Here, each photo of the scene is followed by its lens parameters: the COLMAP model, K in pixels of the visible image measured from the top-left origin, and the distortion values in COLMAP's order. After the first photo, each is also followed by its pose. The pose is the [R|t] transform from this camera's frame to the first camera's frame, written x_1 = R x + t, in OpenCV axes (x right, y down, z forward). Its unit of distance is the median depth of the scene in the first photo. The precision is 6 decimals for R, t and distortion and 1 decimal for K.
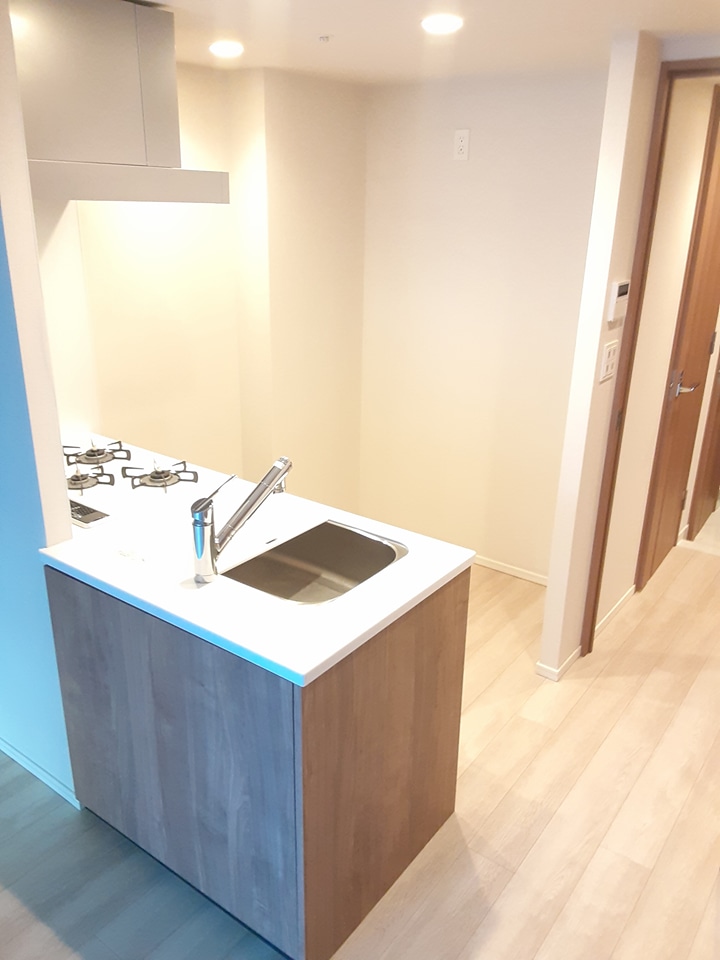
lens RADIAL K [[769.0, 0, 360.0], [0, 769.0, 480.0], [0, 0, 1]] dist [0.100542, -0.152907]
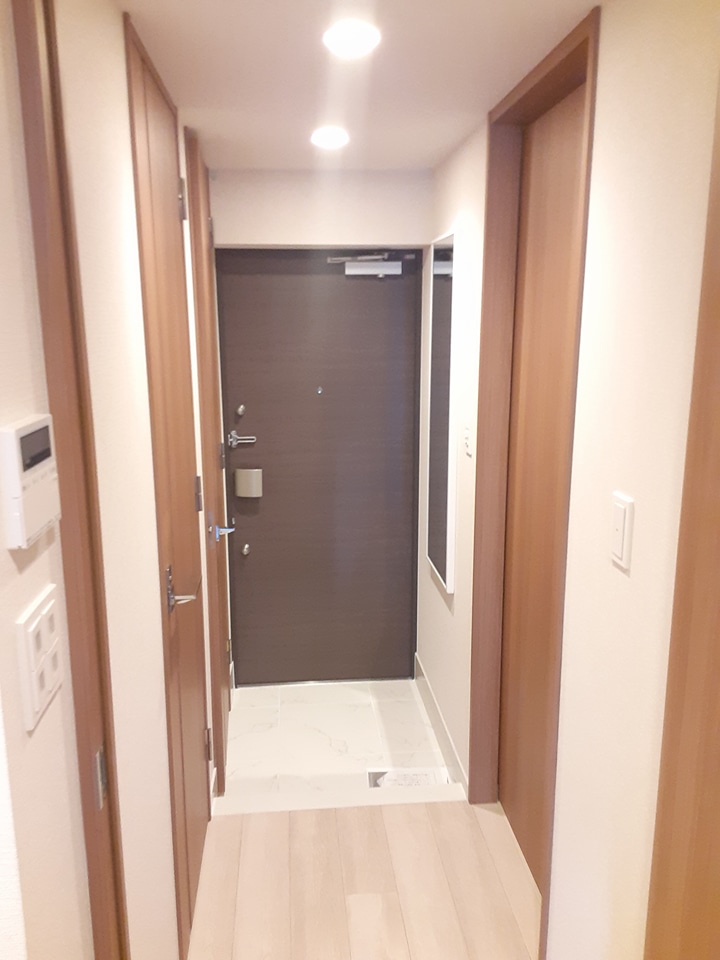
lens RADIAL K [[769.0, 0, 360.0], [0, 769.0, 480.0], [0, 0, 1]] dist [0.100542, -0.152907]
pose [[0.741047, -0.159887, 0.652140, 0.219980], [0.248501, 0.967578, -0.045156, -0.178994], [-0.623776, 0.195521, 0.756753, 0.659835]]
